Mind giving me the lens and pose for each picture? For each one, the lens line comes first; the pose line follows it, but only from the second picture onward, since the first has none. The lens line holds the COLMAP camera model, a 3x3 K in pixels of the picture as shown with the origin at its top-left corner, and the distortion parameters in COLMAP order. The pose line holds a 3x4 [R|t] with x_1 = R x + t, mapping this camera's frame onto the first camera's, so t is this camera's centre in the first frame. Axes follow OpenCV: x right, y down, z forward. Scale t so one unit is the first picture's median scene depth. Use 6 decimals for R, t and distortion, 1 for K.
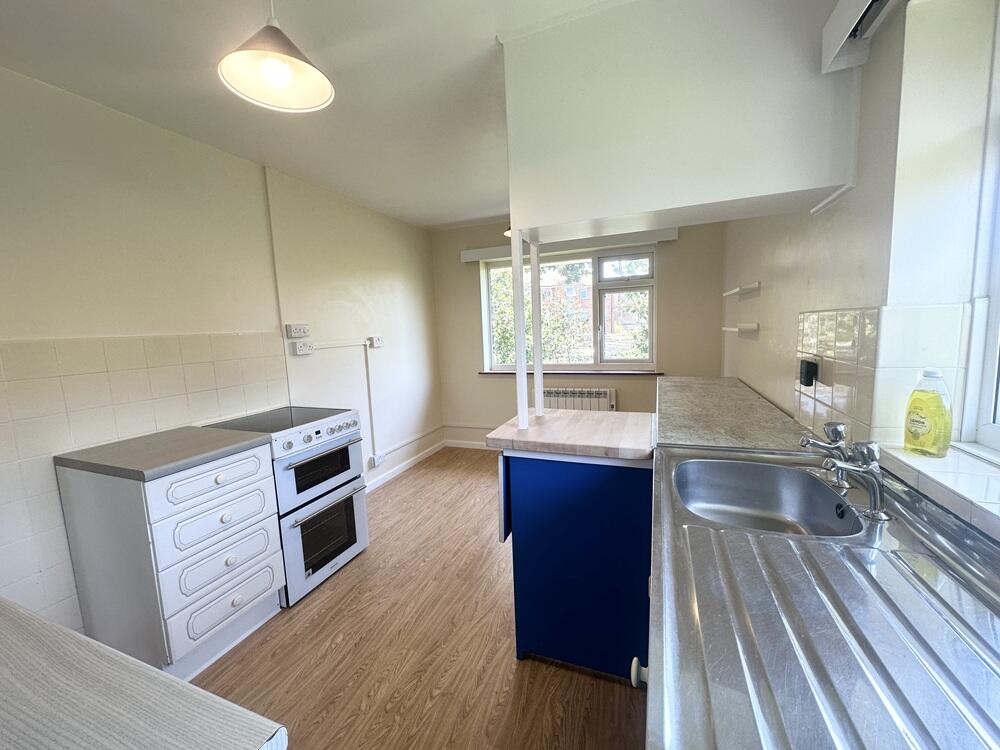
lens RADIAL K [[396.9, 0, 500.0], [0, 396.9, 375.0], [0, 0, 1]] dist [-0.002763, 0.000214]
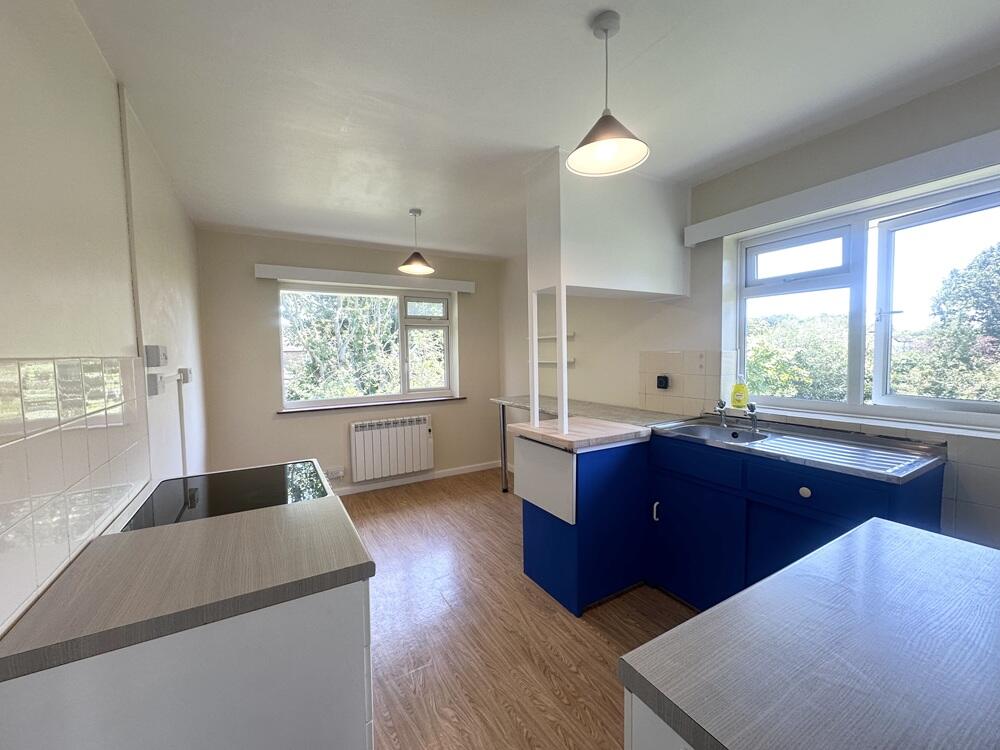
lens RADIAL K [[396.9, 0, 500.0], [0, 396.9, 375.0], [0, 0, 1]] dist [-0.002763, 0.000214]
pose [[0.620019, -0.013747, 0.784466, -1.083900], [0.084094, 0.995251, -0.049024, -0.011336], [-0.780067, 0.096365, 0.618231, 0.338441]]
